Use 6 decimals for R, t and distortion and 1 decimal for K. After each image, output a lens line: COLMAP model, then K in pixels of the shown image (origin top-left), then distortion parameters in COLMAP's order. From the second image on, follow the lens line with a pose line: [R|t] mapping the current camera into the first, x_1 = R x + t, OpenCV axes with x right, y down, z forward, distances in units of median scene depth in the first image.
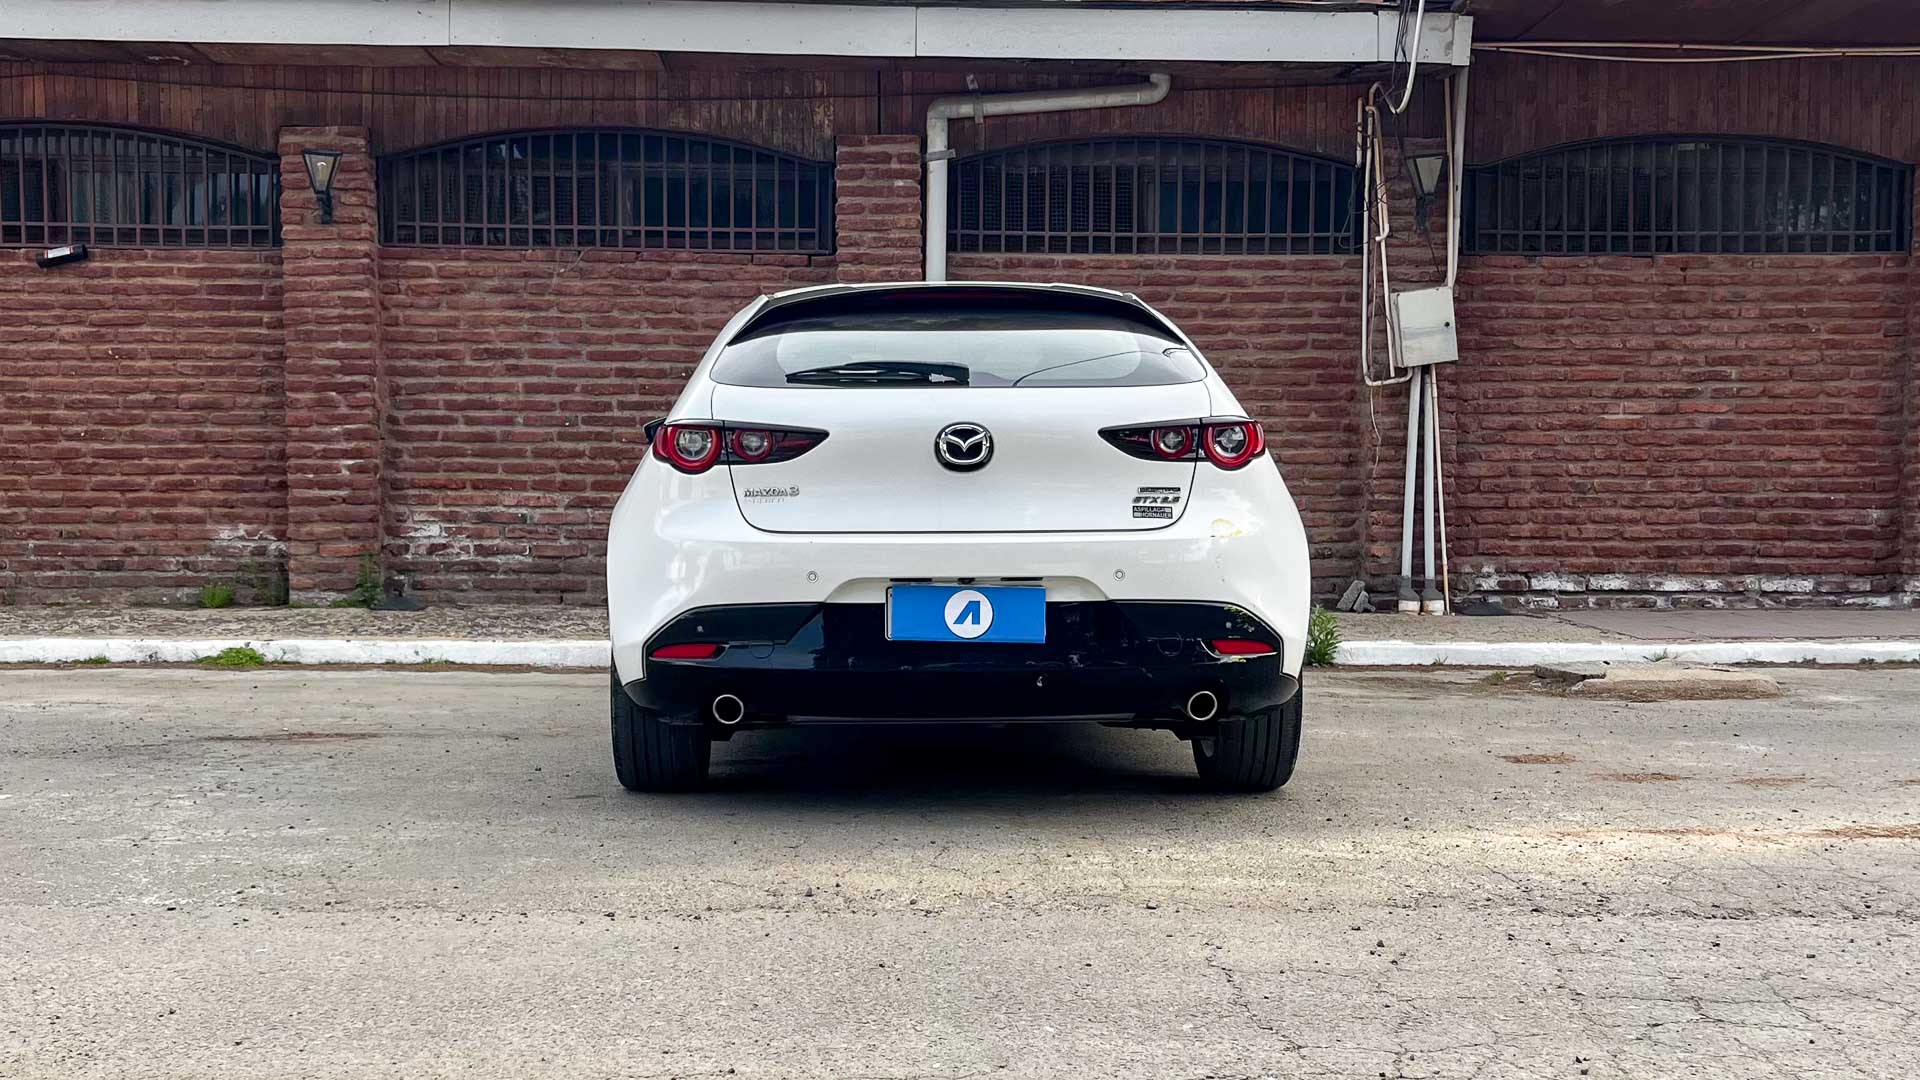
lens RADIAL K [[2023.2, 0, 923.6], [0, 2023.2, 598.4], [0, 0, 1]] dist [0.051953, 0.000000]
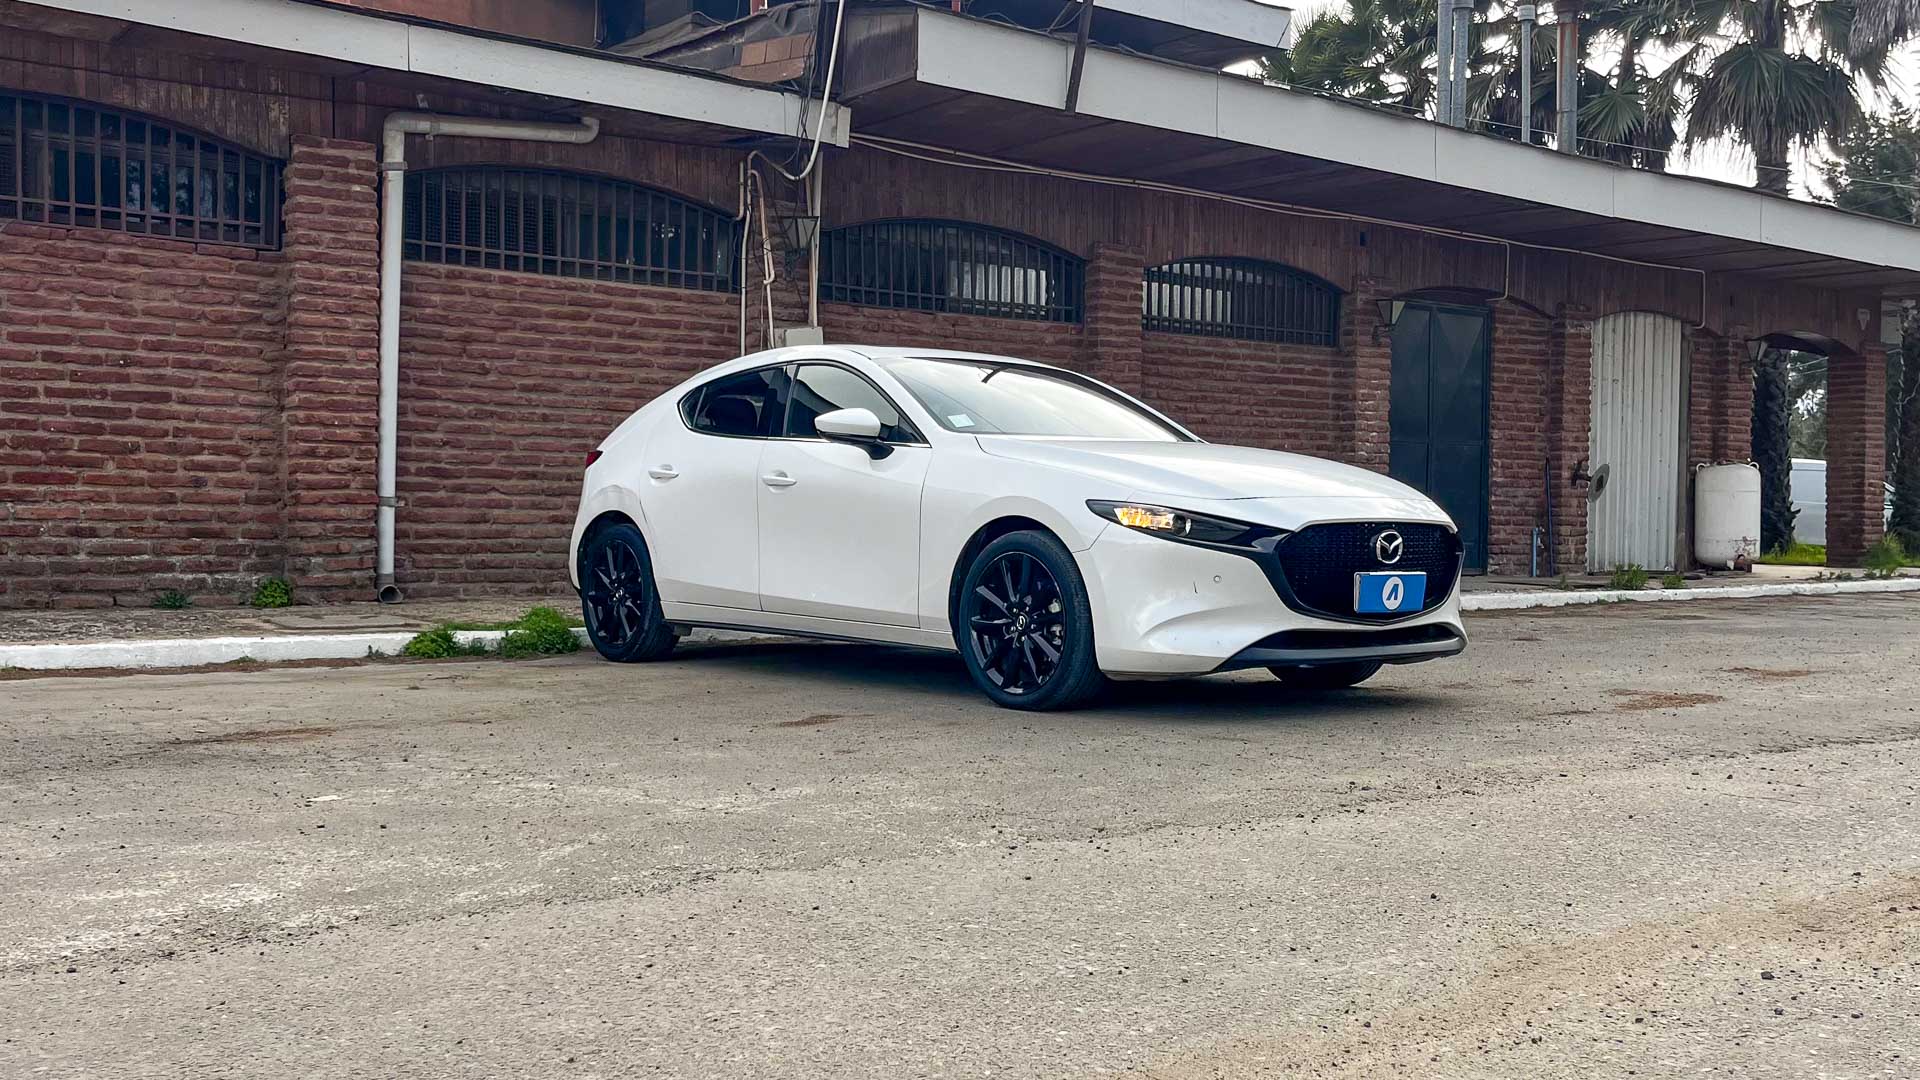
lens RADIAL K [[1829.1, 0, 946.6], [0, 1829.1, 545.4], [0, 0, 1]] dist [0.031712, -0.016590]
pose [[0.804974, -0.005354, 0.593286, -0.320470], [0.024952, 0.999380, -0.024837, 0.006132], [-0.592785, 0.034797, 0.804609, 0.080930]]
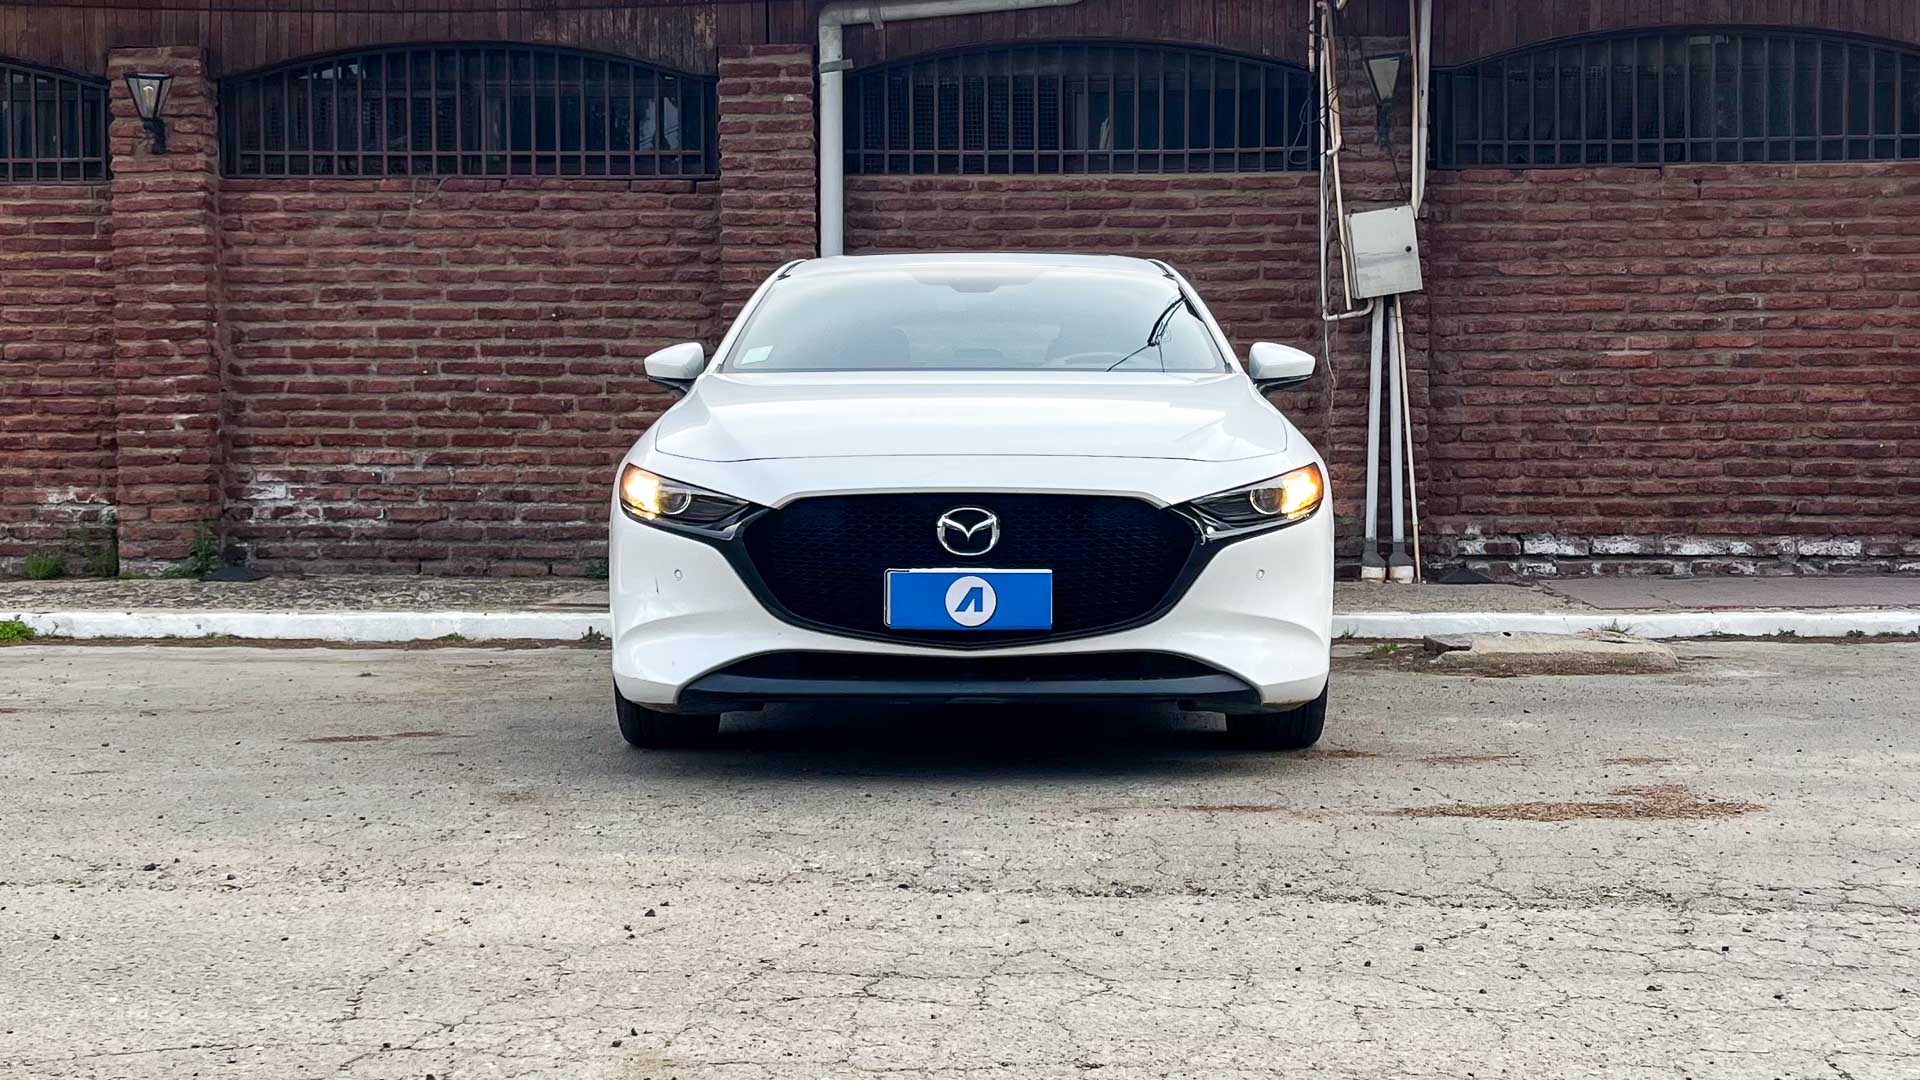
lens RADIAL K [[2344.2, 0, 963.4], [0, 2344.2, 503.8], [0, 0, 1]] dist [0.064075, 0.000000]
pose [[0.996983, -0.005188, -0.077452, 0.141485], [0.002730, 0.999490, -0.031805, 0.005658], [0.077578, 0.031497, 0.996489, -0.014203]]
